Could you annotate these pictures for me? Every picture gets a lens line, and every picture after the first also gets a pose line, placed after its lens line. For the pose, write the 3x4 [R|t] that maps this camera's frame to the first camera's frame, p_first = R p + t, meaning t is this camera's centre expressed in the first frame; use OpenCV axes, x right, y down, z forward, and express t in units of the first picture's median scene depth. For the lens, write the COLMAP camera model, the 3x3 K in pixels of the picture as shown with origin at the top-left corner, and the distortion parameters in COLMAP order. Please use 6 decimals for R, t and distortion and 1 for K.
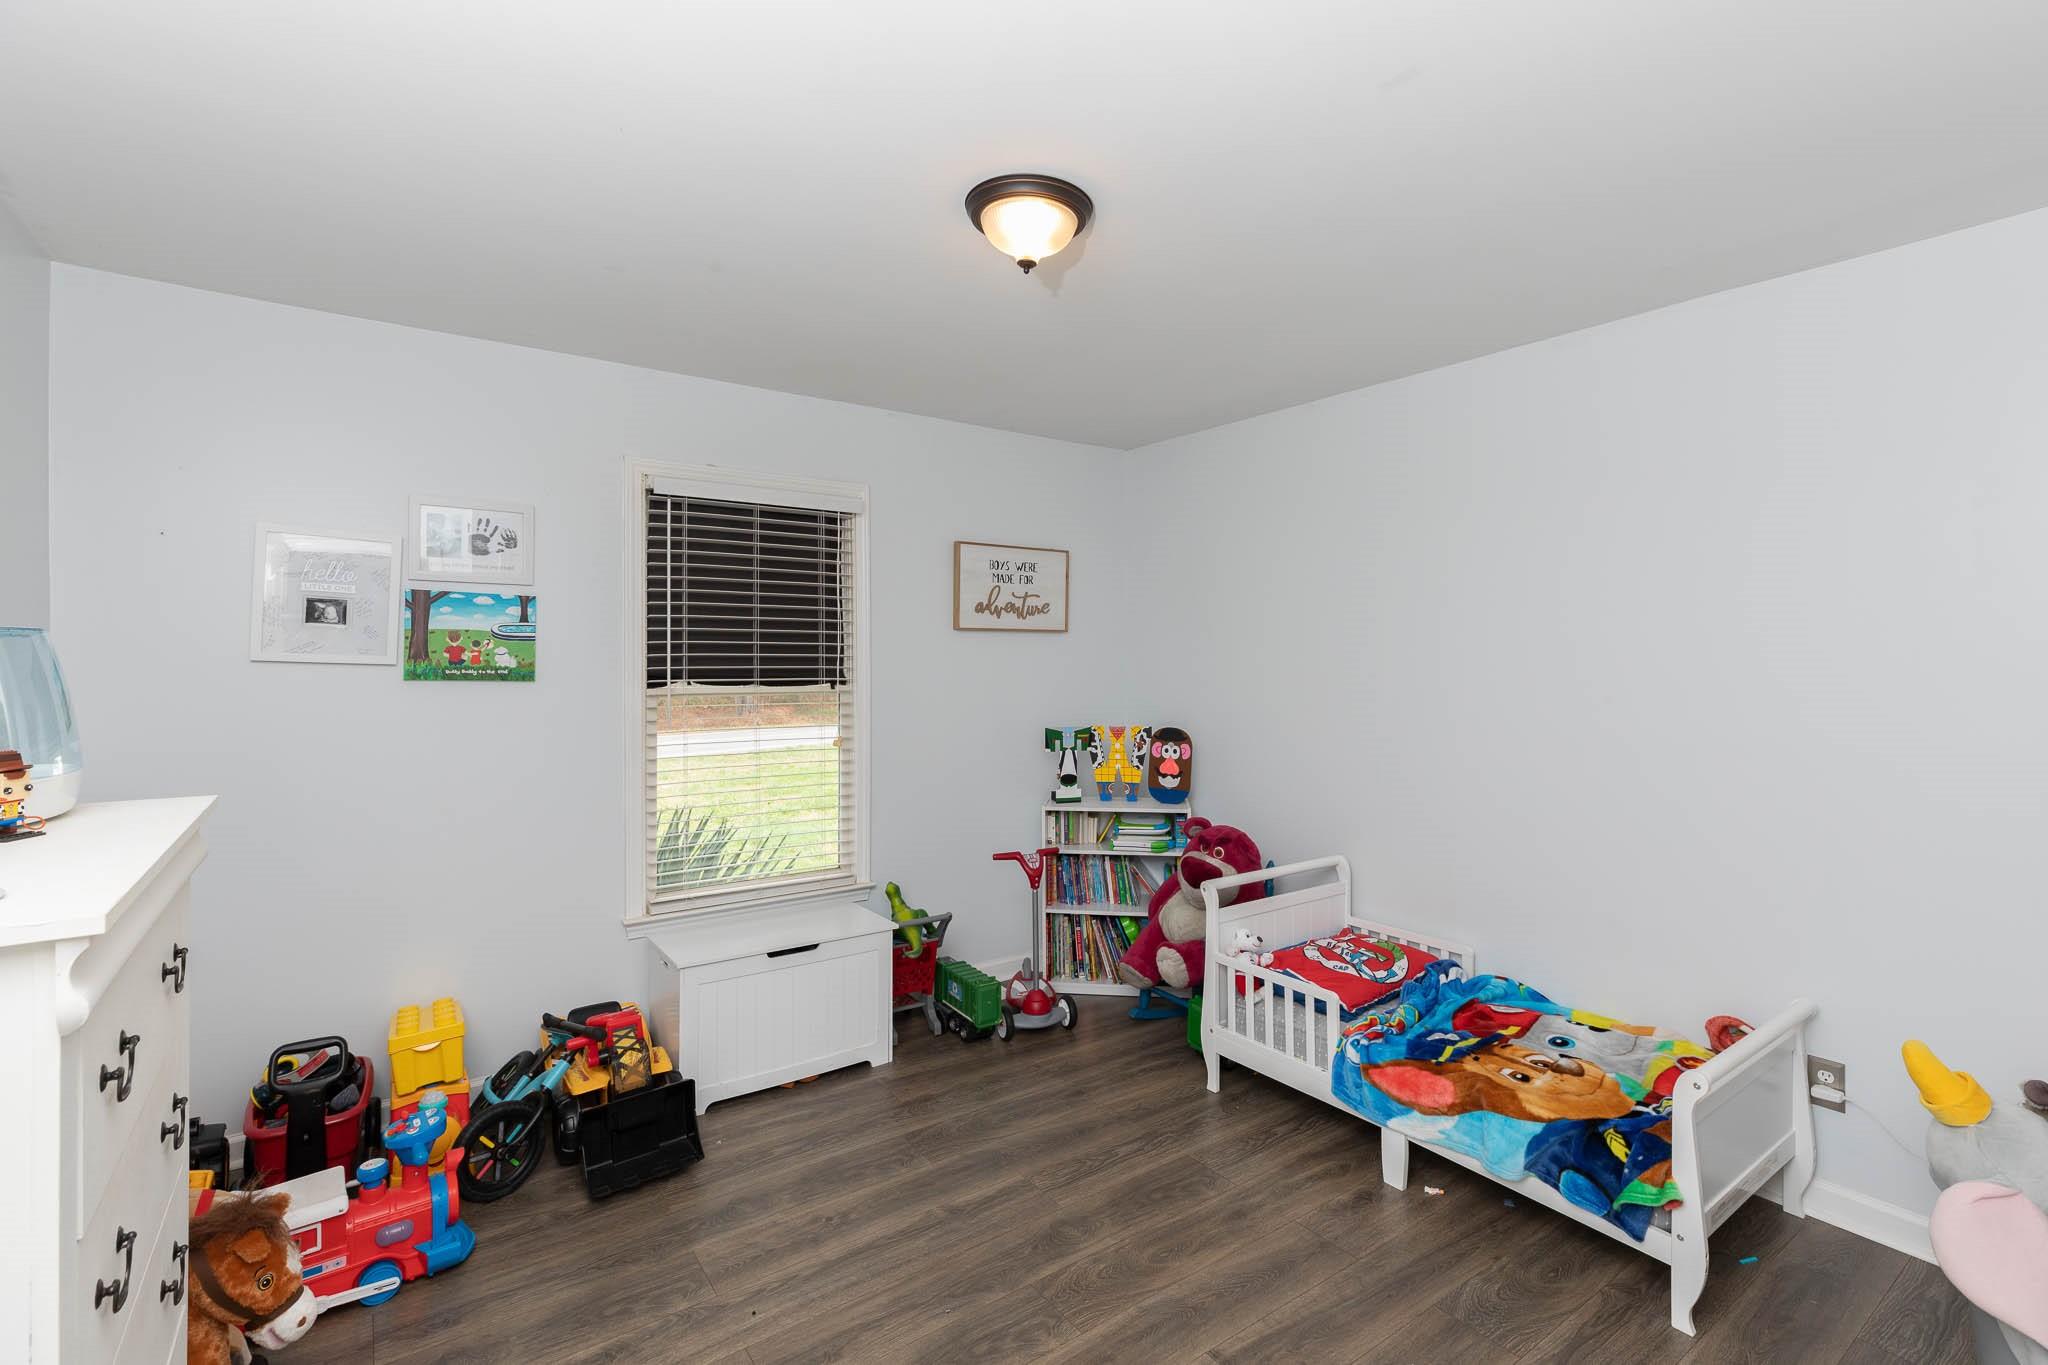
lens RADIAL K [[925.9, 0, 982.8], [0, 925.9, 669.4], [0, 0, 1]] dist [0.001222, 0.000251]
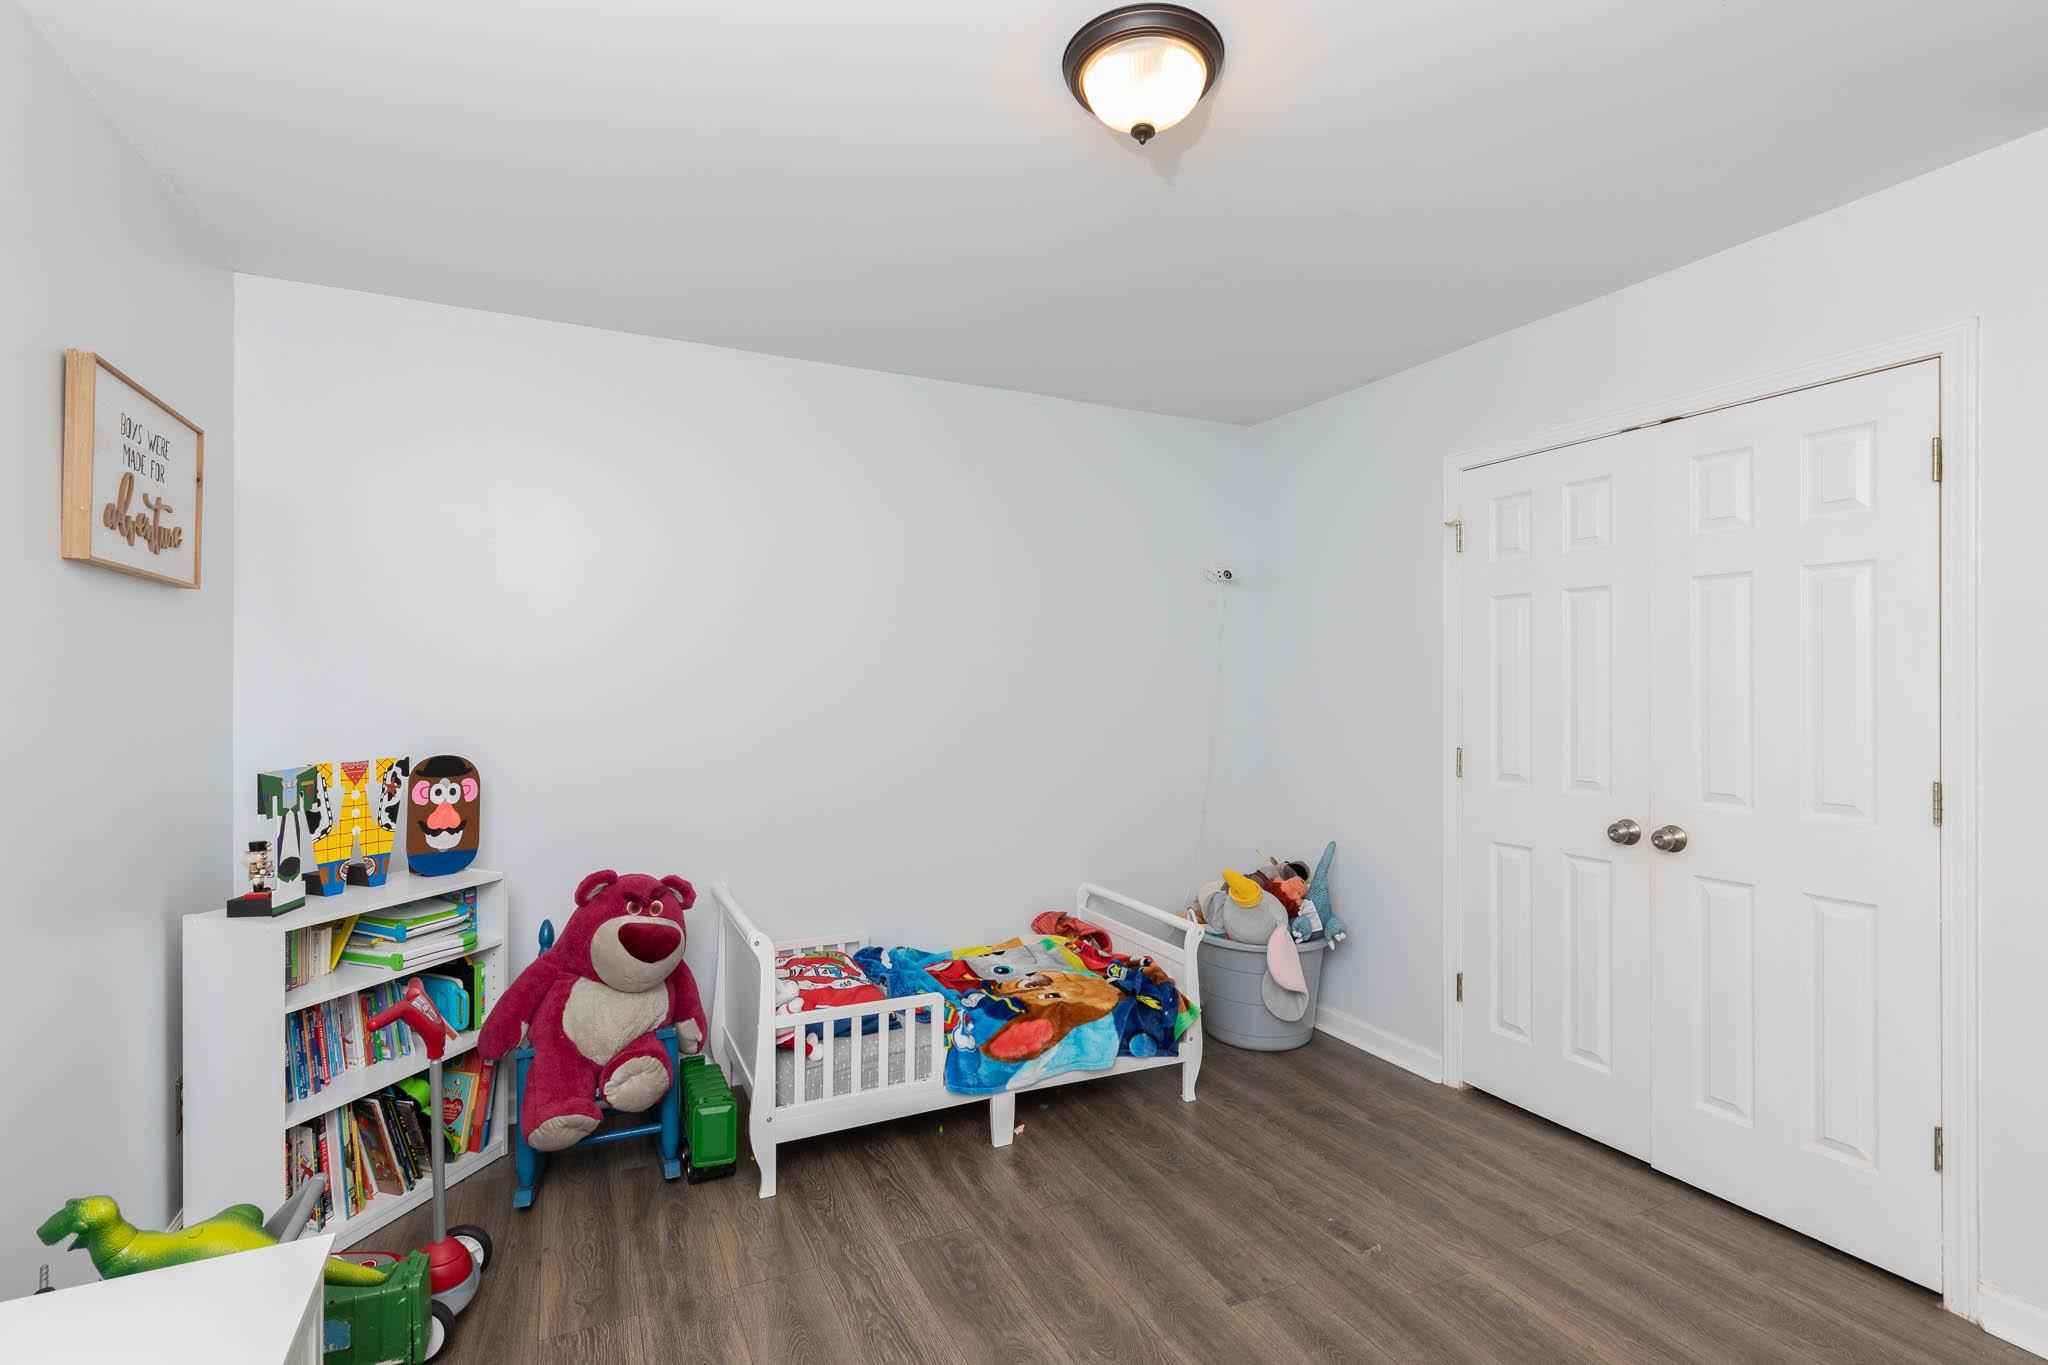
lens RADIAL K [[973.5, 0, 1056.3], [0, 973.5, 690.4], [0, 0, 1]] dist [0.001516, 0.000206]
pose [[0.134577, -0.006802, 0.990880, -0.407275], [0.015424, 0.999870, 0.004769, 0.021448], [-0.990783, 0.014641, 0.134665, 0.494199]]
